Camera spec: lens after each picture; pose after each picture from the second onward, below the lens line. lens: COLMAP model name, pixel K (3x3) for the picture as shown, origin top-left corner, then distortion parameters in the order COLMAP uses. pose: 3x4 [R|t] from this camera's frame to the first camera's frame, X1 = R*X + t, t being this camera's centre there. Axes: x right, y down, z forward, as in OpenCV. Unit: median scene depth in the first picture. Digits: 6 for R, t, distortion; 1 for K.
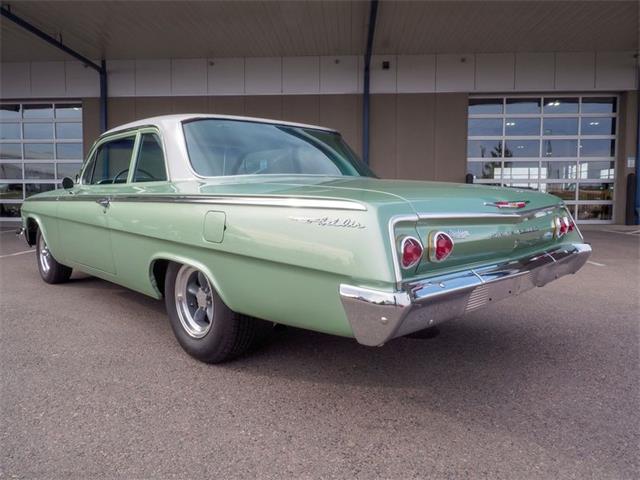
lens RADIAL K [[463.2, 0, 318.5], [0, 463.2, 233.9], [0, 0, 1]] dist [-0.009726, -0.004382]
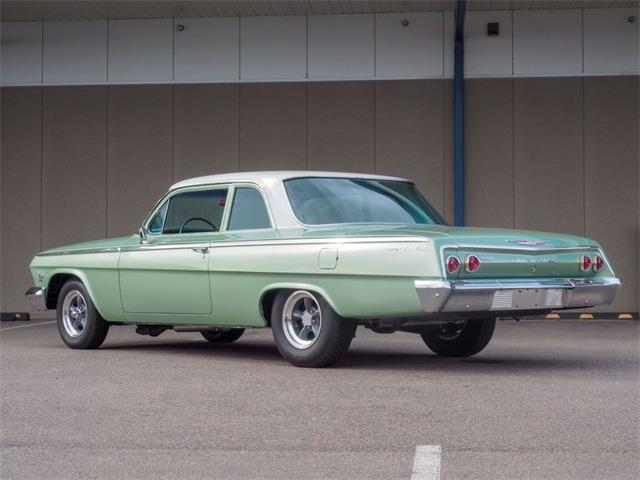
lens RADIAL K [[1159.5, 0, 320.0], [0, 1159.5, 240.0], [0, 0, 1]] dist [0.002437, -0.153845]
pose [[0.999442, -0.004897, -0.033041, -0.103942], [0.001129, 0.993584, -0.113095, 0.272297], [0.033383, 0.112995, 0.993035, -2.118713]]
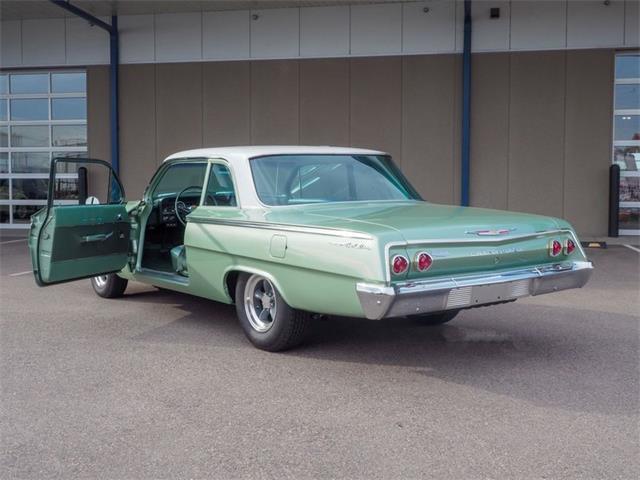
lens RADIAL K [[744.1, 0, 320.0], [0, 744.1, 240.0], [0, 0, 1]] dist [-0.005909, 0.006504]
pose [[0.991872, 0.006005, -0.127096, 0.147870], [-0.007071, 0.999943, -0.007942, -0.014305], [0.127041, 0.008777, 0.991859, -0.970541]]
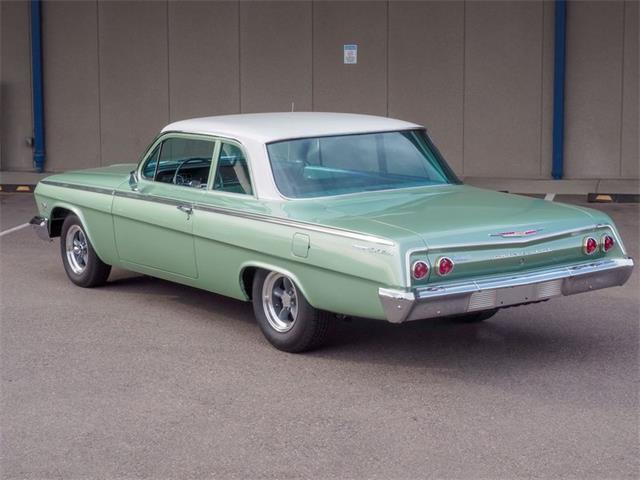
lens RADIAL K [[1296.2, 0, 320.0], [0, 1296.2, 240.0], [0, 0, 1]] dist [0.016788, -0.146021]
pose [[0.989311, 0.012673, -0.145268, 0.306135], [-0.004273, 0.998308, 0.057991, -0.201632], [0.145757, -0.056751, 0.987691, -2.195102]]
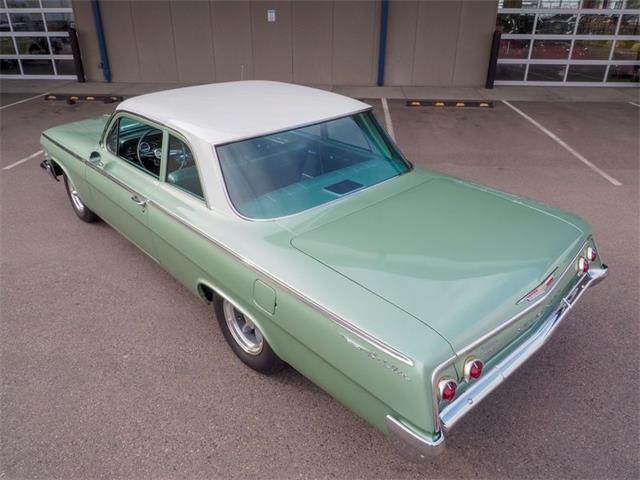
lens RADIAL K [[463.2, 0, 318.5], [0, 463.2, 233.9], [0, 0, 1]] dist [-0.009726, -0.004382]
pose [[0.999898, 0.005775, -0.013043, -0.067256], [-0.000742, 0.934200, 0.356748, -0.439042], [0.014245, -0.356702, 0.934109, 0.023121]]
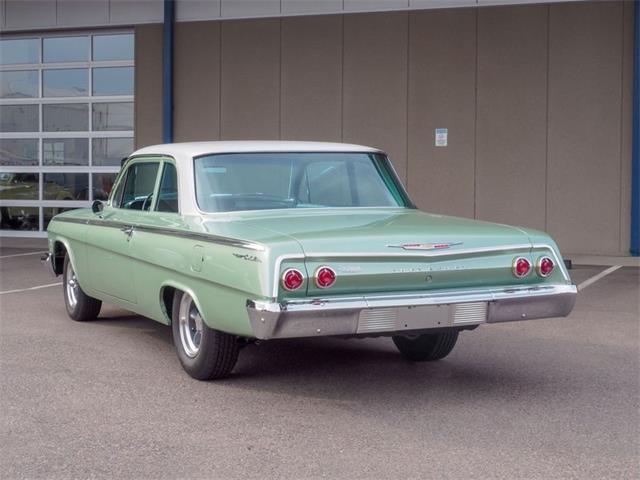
lens RADIAL K [[1102.9, 0, 320.0], [0, 1102.9, 240.0], [0, 0, 1]] dist [-0.028455, -0.048749]
pose [[0.951996, 0.018721, -0.305538, 0.792935], [-0.027591, 0.999313, -0.024740, -0.000825], [0.304865, 0.031983, 0.951858, -1.371677]]
